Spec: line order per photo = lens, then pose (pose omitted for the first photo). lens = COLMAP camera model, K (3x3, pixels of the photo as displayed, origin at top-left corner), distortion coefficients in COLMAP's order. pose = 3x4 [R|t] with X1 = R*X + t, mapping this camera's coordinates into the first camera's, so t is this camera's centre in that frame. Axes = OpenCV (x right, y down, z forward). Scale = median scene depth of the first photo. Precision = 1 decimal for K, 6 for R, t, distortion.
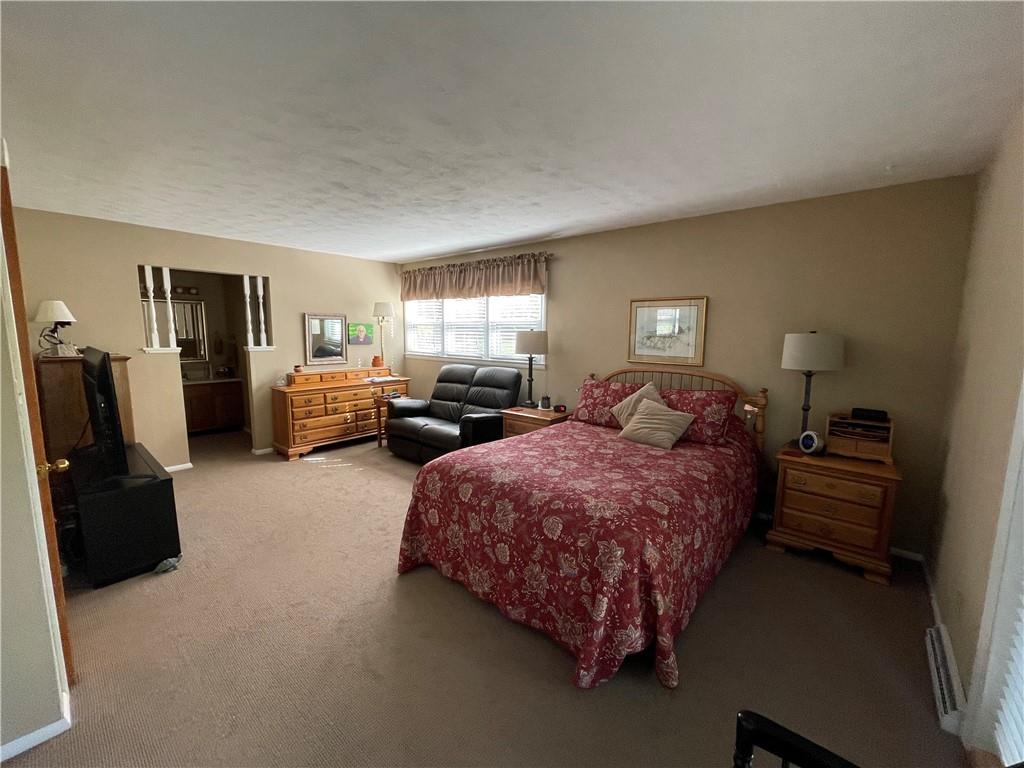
lens RADIAL K [[414.9, 0, 520.9], [0, 414.9, 383.6], [0, 0, 1]] dist [-0.007881, 0.000277]
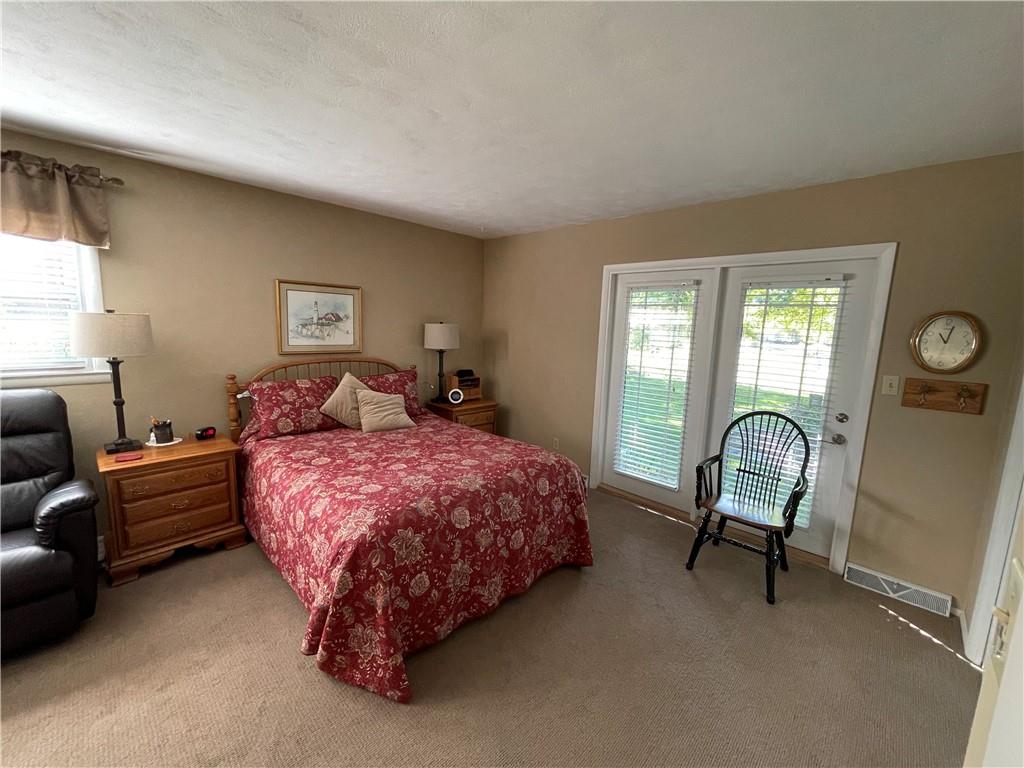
lens RADIAL K [[414.9, 0, 516.4], [0, 414.9, 385.1], [0, 0, 1]] dist [-0.007881, 0.000277]
pose [[0.057719, -0.154235, 0.986347, -0.754006], [0.090688, 0.984719, 0.148674, -0.100485], [-0.994205, 0.080869, 0.070824, 0.656885]]
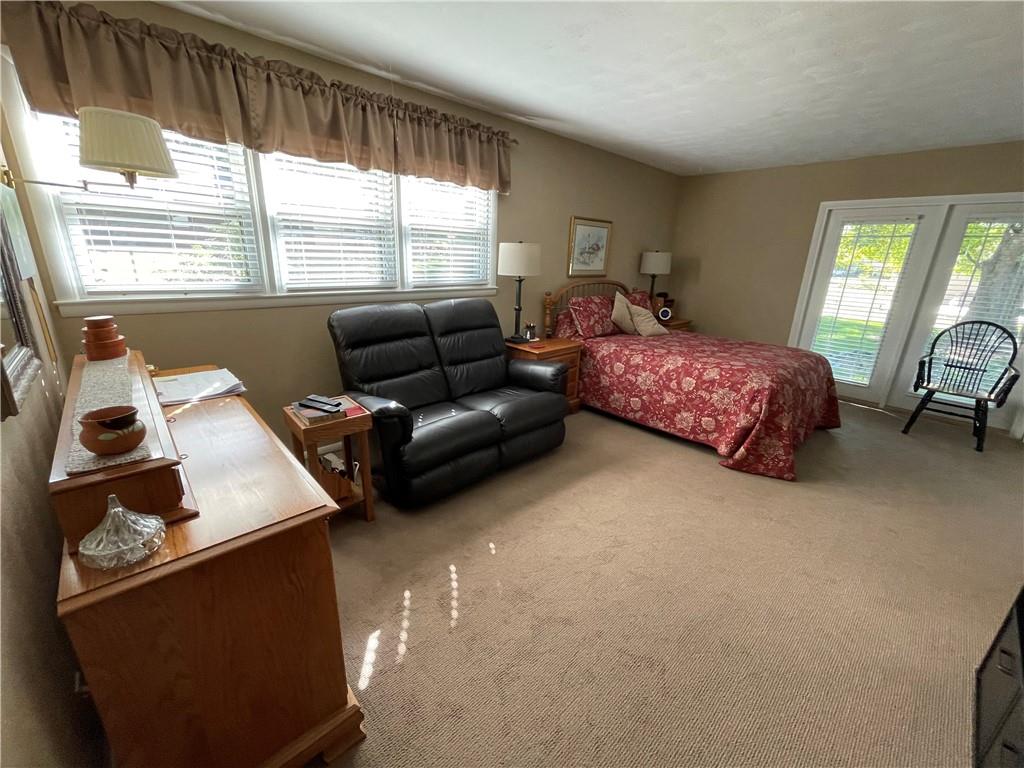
lens RADIAL K [[414.9, 0, 513.5], [0, 414.9, 385.0], [0, 0, 1]] dist [-0.007881, 0.000277]
pose [[0.116933, -0.306872, 0.944540, -1.196396], [0.092898, 0.950274, 0.297235, -0.164856], [-0.988785, 0.052990, 0.139626, 1.393180]]
